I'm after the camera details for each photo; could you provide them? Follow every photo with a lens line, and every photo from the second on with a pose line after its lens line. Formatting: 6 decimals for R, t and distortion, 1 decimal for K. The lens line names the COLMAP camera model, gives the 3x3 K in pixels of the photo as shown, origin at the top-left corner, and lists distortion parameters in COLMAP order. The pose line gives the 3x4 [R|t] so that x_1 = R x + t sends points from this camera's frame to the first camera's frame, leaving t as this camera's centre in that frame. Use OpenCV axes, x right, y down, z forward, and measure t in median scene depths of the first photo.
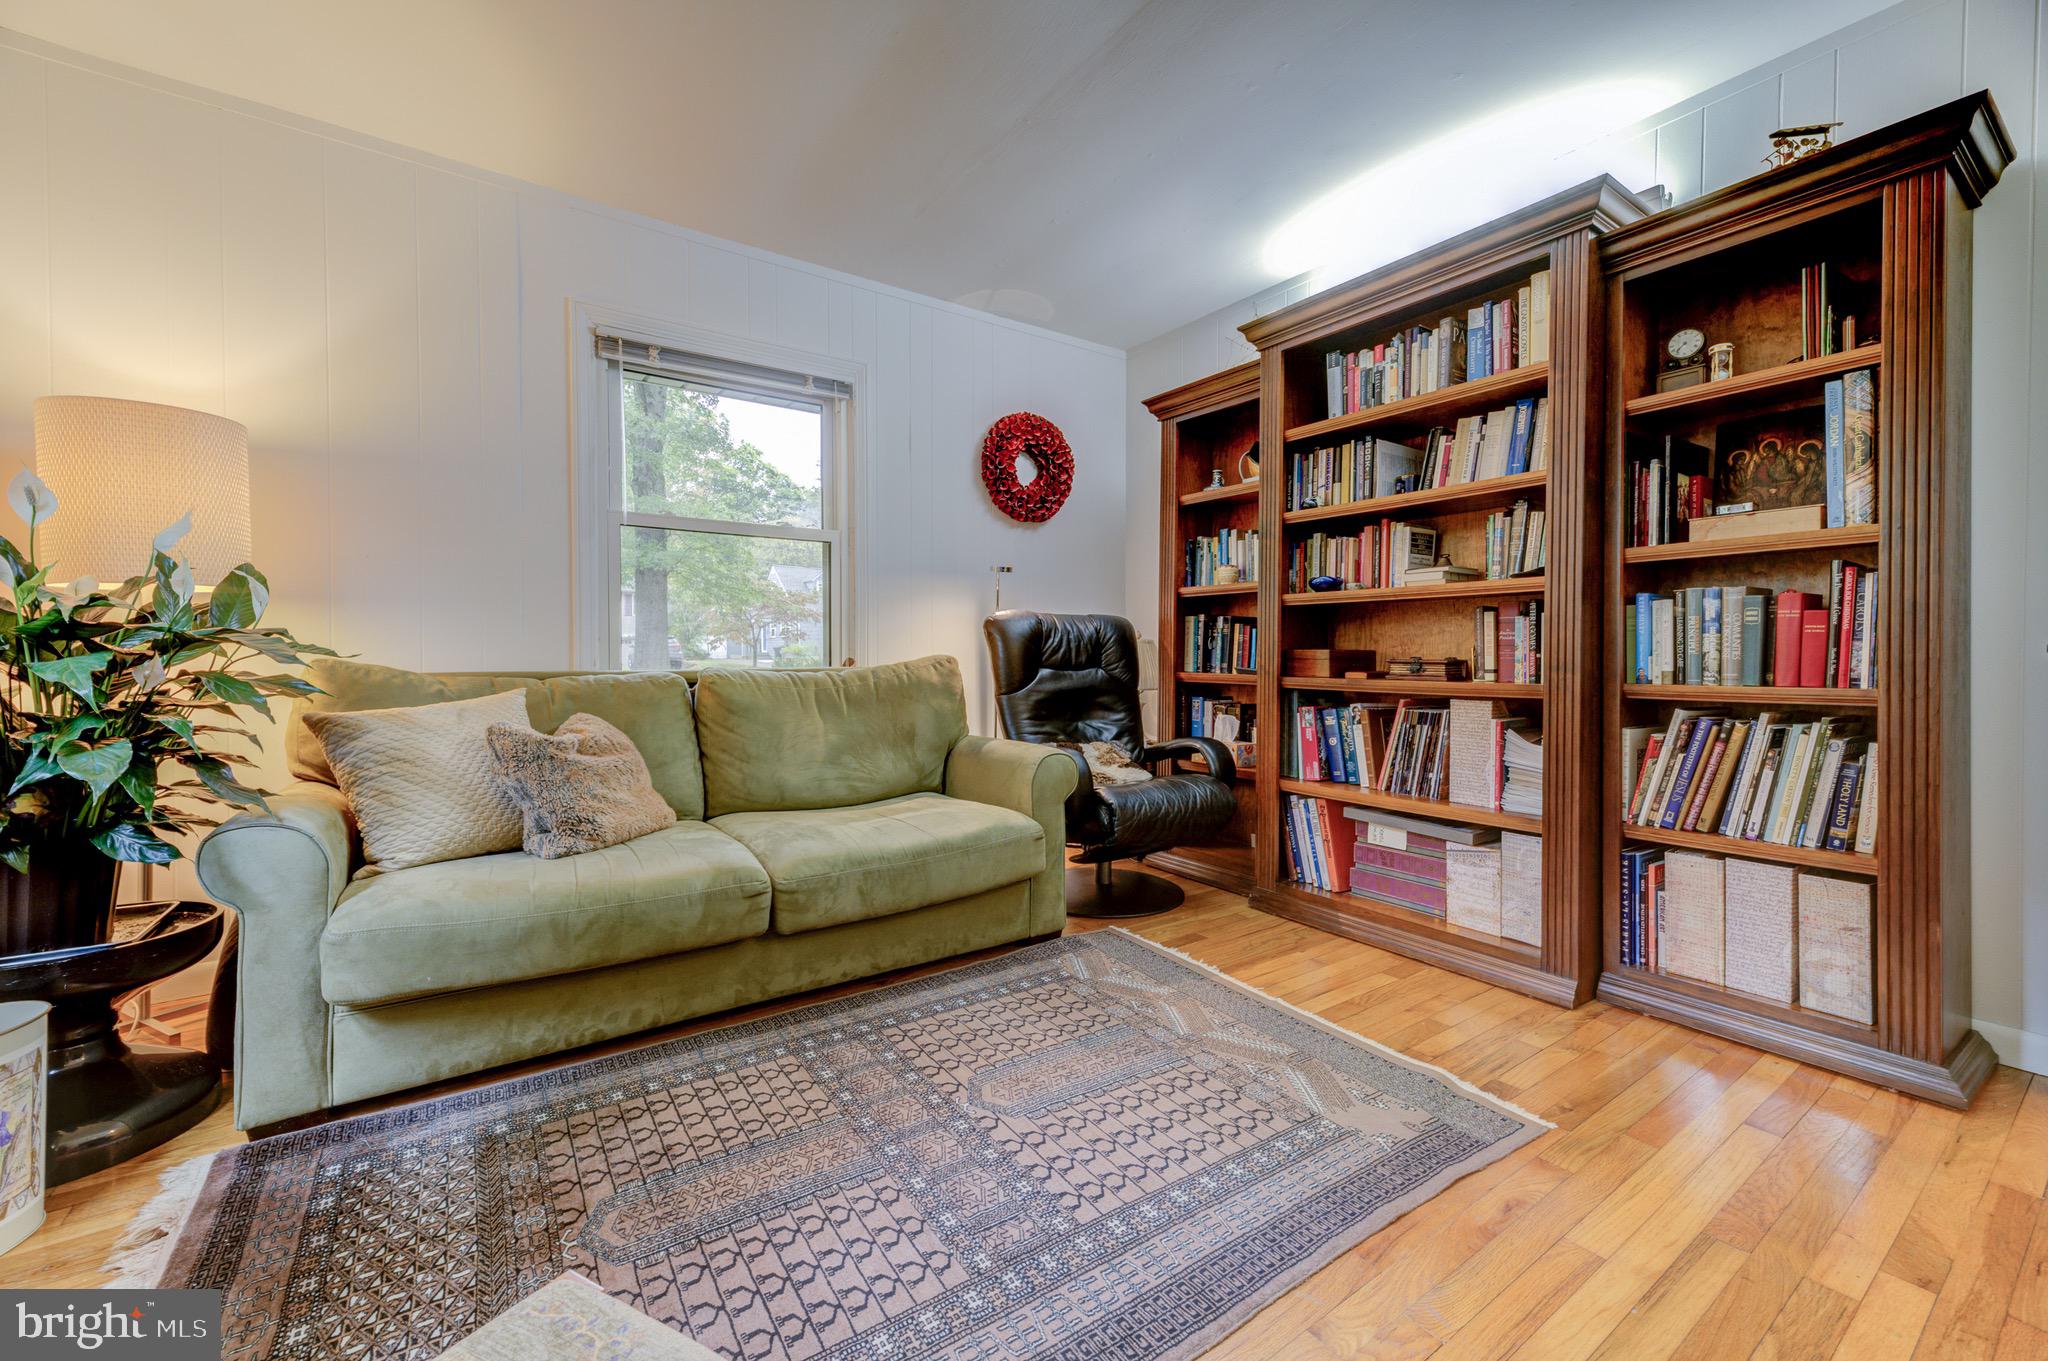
lens RADIAL K [[822.1, 0, 1025.2], [0, 822.1, 662.4], [0, 0, 1]] dist [0.018576, -0.000284]
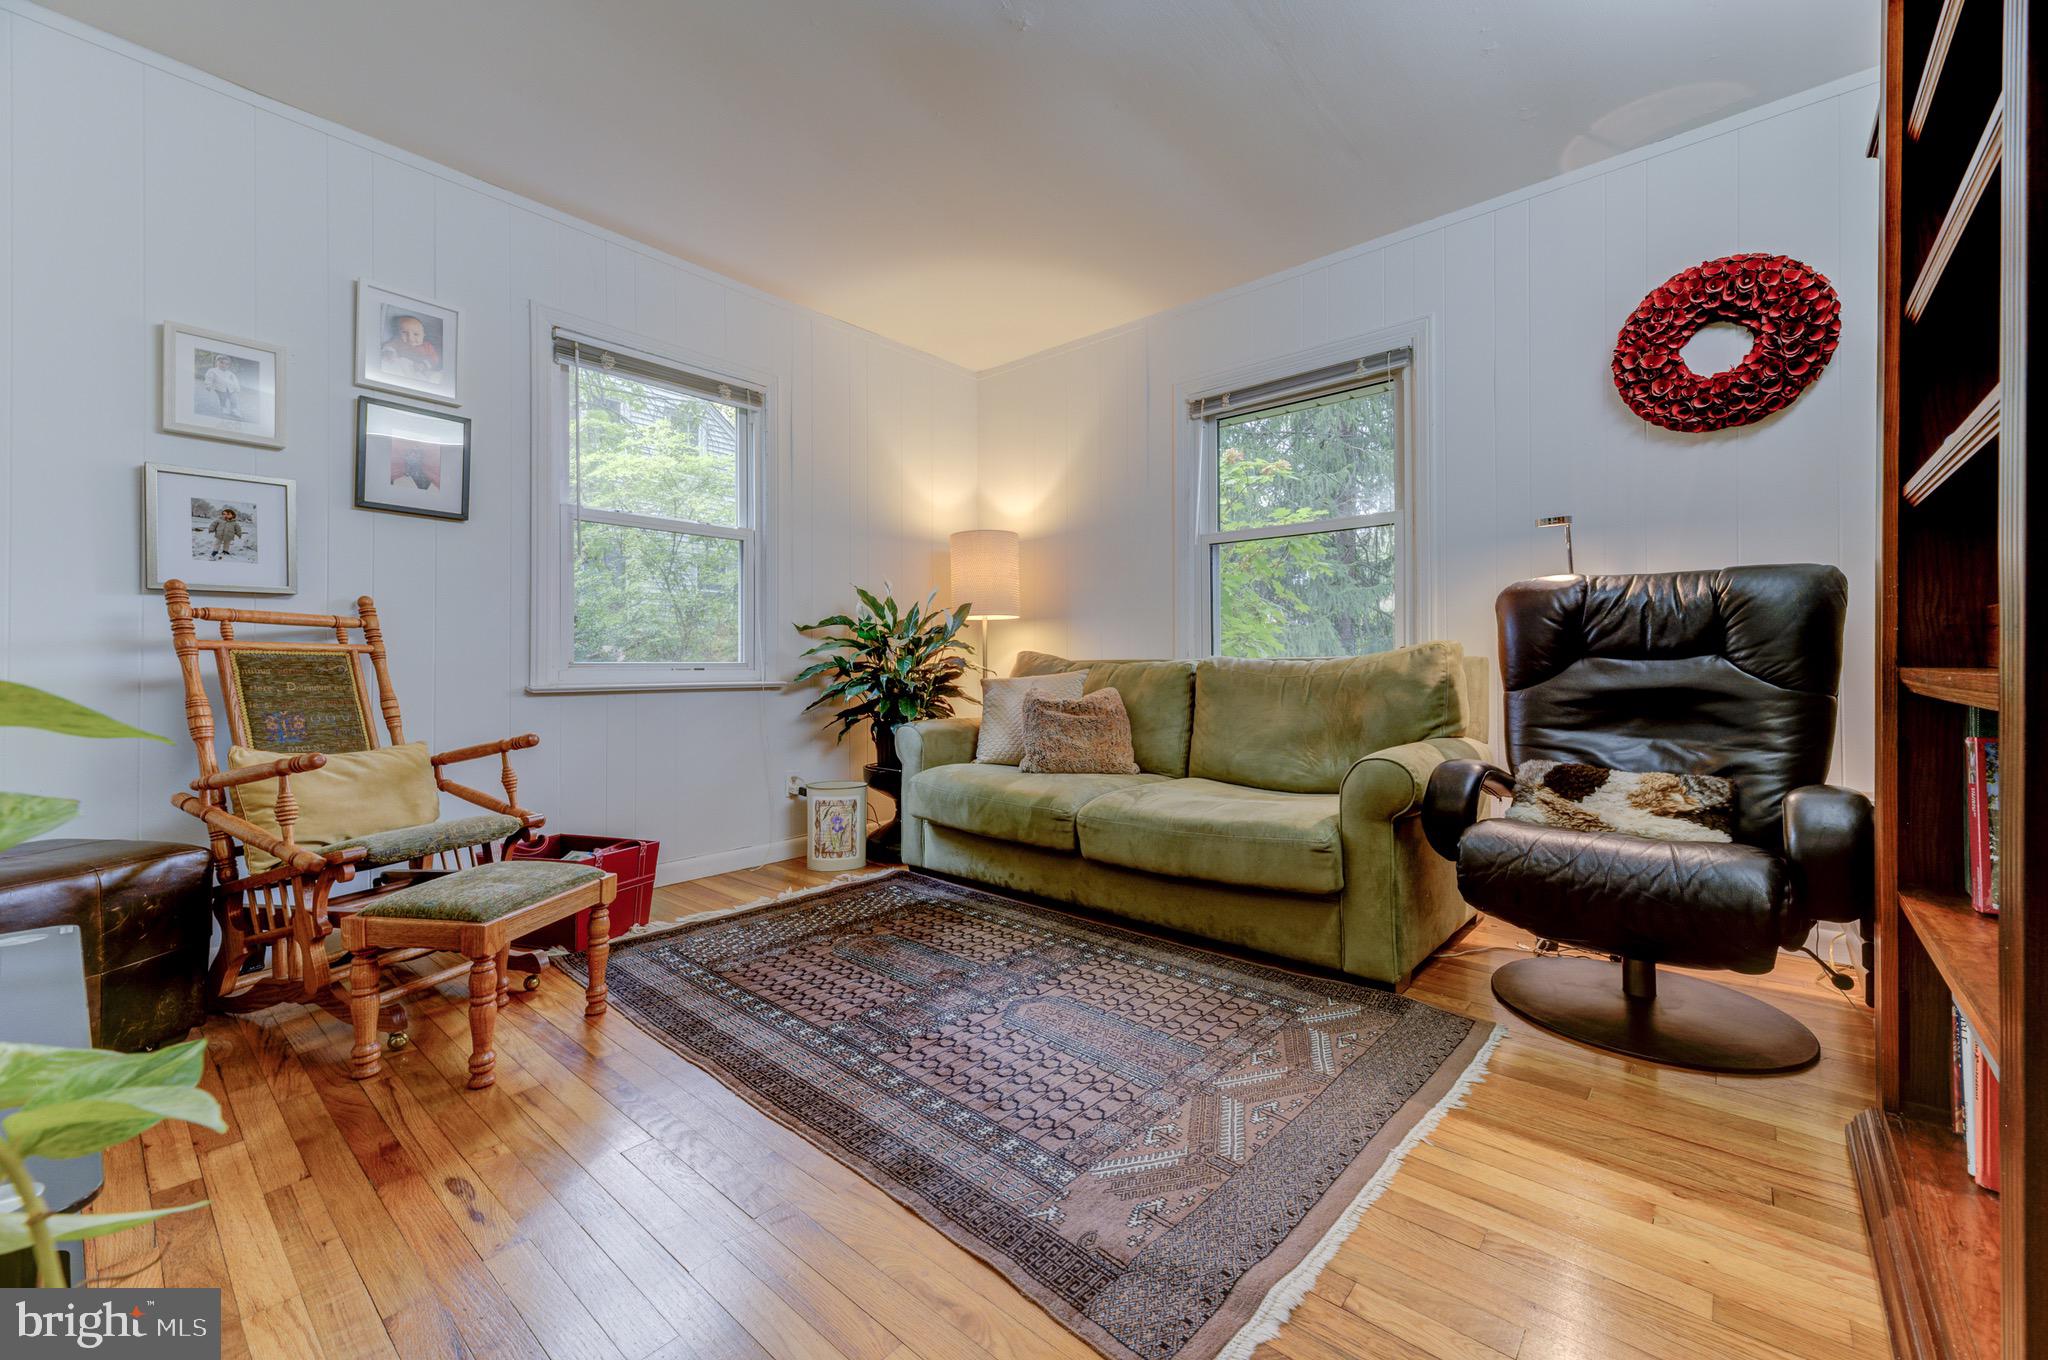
lens RADIAL K [[822.1, 0, 1021.6], [0, 822.1, 669.5], [0, 0, 1]] dist [0.018576, -0.000284]
pose [[0.232005, 0.005128, -0.972701, 0.958198], [-0.006152, 0.999974, 0.003804, 0.030003], [0.972695, 0.005101, 0.232031, 0.616402]]
